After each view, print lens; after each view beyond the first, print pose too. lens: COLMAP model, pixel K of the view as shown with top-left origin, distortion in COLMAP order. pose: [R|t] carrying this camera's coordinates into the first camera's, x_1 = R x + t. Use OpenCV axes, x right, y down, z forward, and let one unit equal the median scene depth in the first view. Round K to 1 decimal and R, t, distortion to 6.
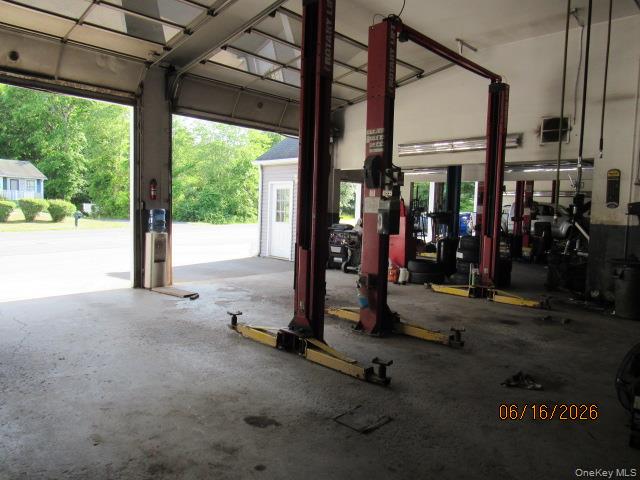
lens RADIAL K [[456.0, 0, 317.2], [0, 456.0, 242.6], [0, 0, 1]] dist [-0.024507, 0.004409]
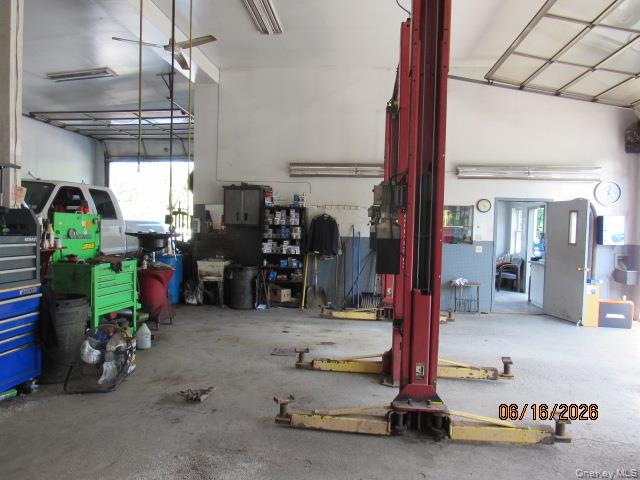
lens RADIAL K [[456.0, 0, 317.2], [0, 456.0, 242.6], [0, 0, 1]] dist [-0.024507, 0.004409]
pose [[-0.781502, -0.022817, -0.623486, 0.951908], [-0.093285, 0.992371, 0.080611, -0.153750], [0.616890, 0.121160, -0.777668, 2.058522]]
